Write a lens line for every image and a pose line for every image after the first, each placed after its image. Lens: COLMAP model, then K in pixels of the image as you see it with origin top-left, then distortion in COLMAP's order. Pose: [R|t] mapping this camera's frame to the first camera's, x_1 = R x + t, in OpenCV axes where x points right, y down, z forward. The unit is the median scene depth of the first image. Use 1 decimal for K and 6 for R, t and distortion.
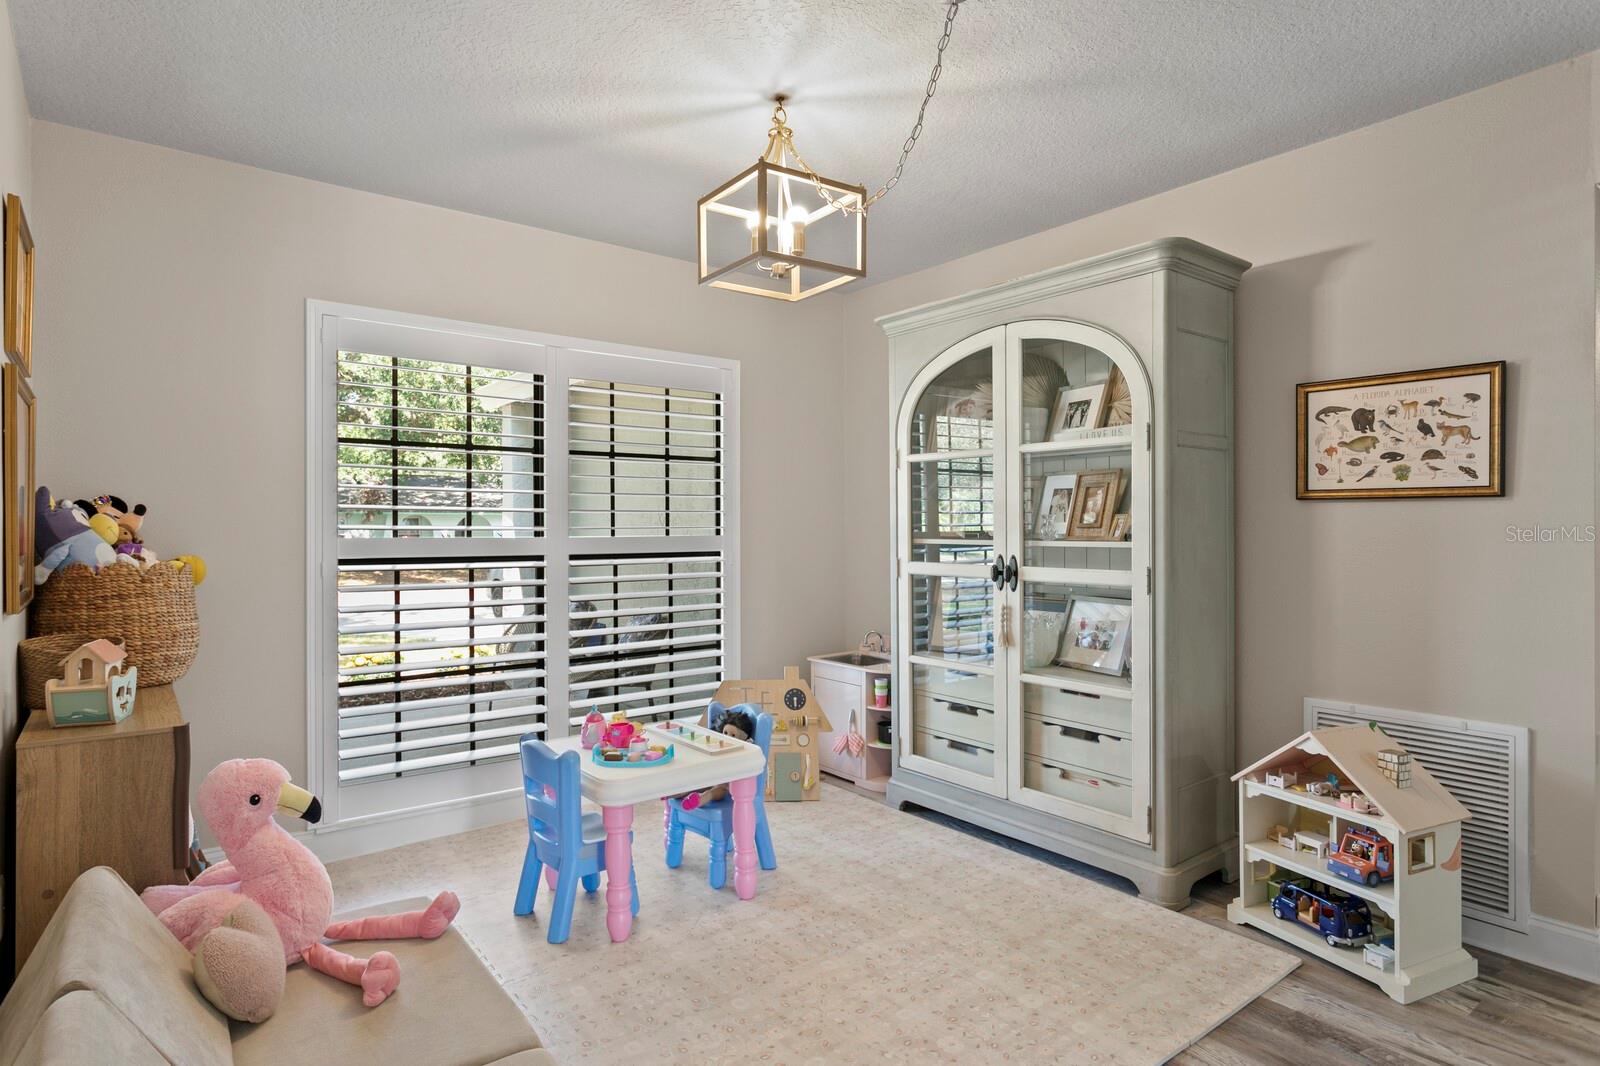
lens RADIAL K [[879.3, 0, 804.7], [0, 879.3, 530.0], [0, 0, 1]] dist [-0.000576, -0.000343]
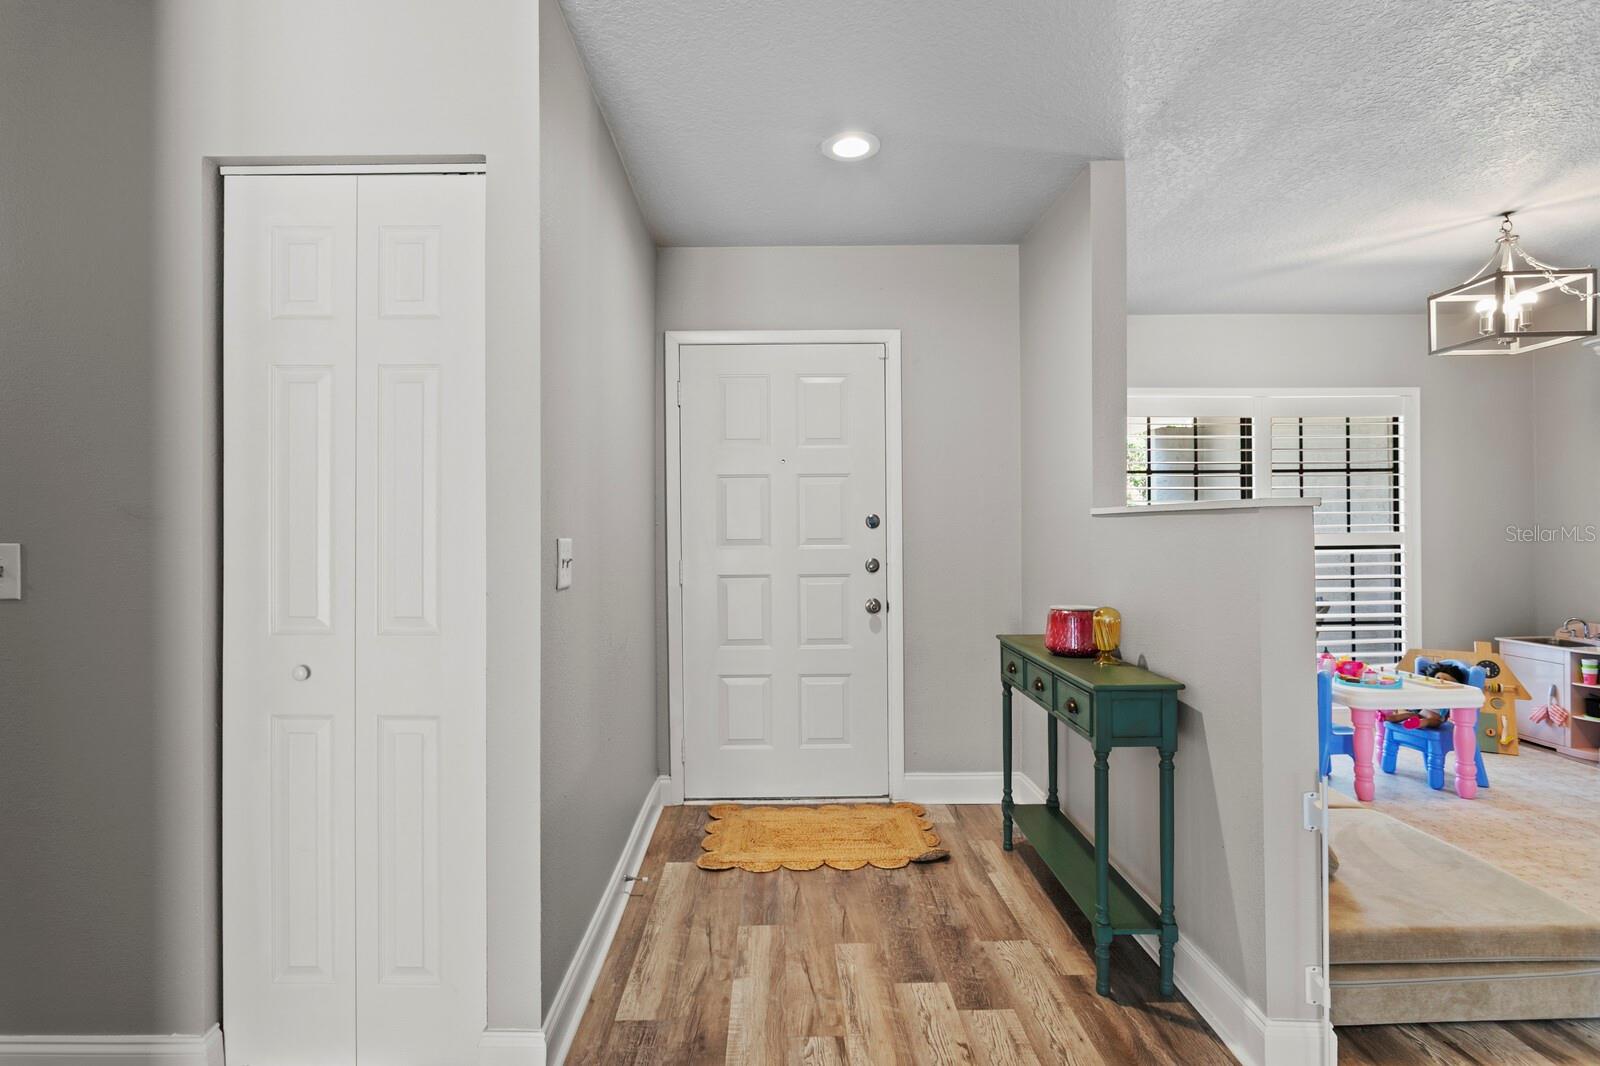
lens RADIAL K [[802.3, 0, 770.8], [0, 802.3, 529.4], [0, 0, 1]] dist [0.002710, 0.000167]
pose [[0.788093, -0.002711, -0.615551, -0.105449], [0.002770, 0.999996, -0.000857, 0.001266], [0.615550, -0.001030, 0.788097, -0.458839]]
